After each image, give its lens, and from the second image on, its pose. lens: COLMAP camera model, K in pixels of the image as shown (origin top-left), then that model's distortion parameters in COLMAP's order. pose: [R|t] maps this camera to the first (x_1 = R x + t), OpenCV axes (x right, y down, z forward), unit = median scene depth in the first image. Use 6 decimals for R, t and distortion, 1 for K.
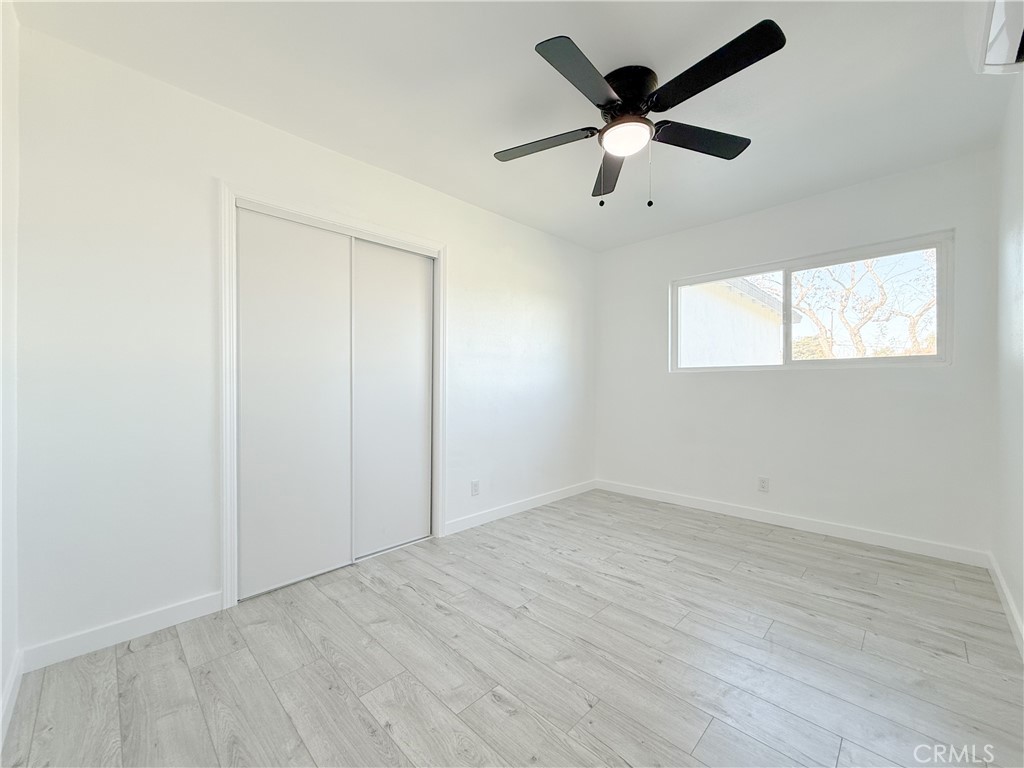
lens RADIAL K [[410.1, 0, 506.1], [0, 410.1, 382.3], [0, 0, 1]] dist [-0.000028, 0.000271]
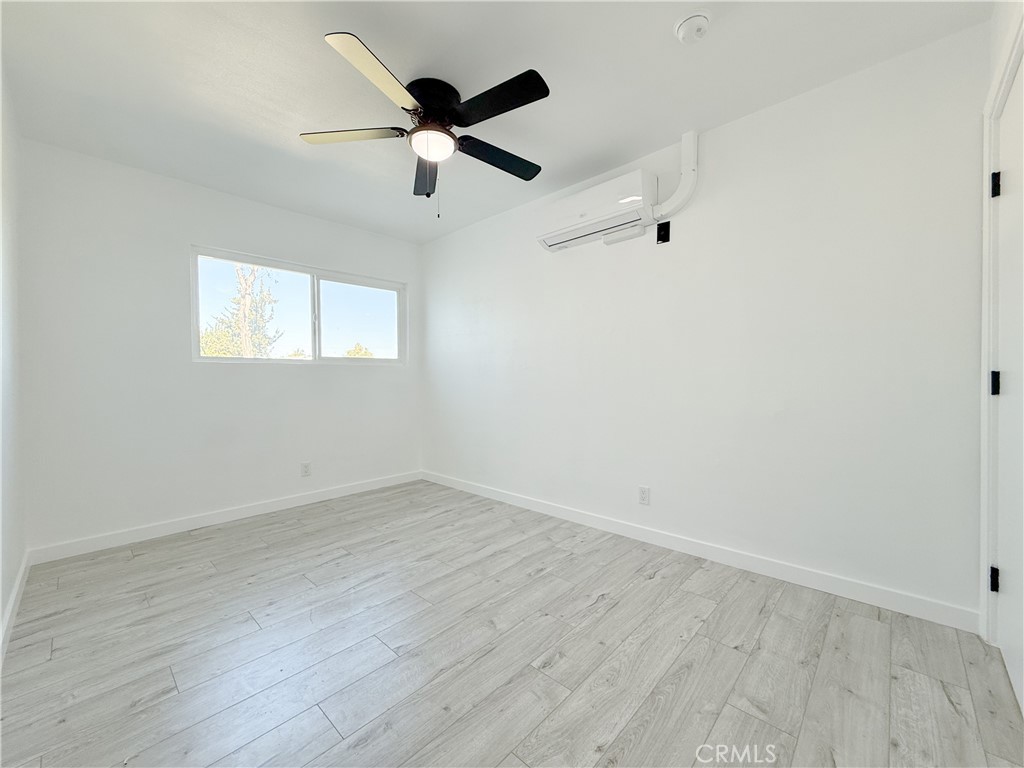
lens RADIAL K [[410.1, 0, 513.5], [0, 410.1, 389.2], [0, 0, 1]] dist [-0.000028, 0.000271]
pose [[-0.038828, -0.024931, 0.998935, -0.561753], [0.002331, 0.999684, 0.025040, 0.013673], [-0.999243, 0.003301, -0.038758, 0.592960]]
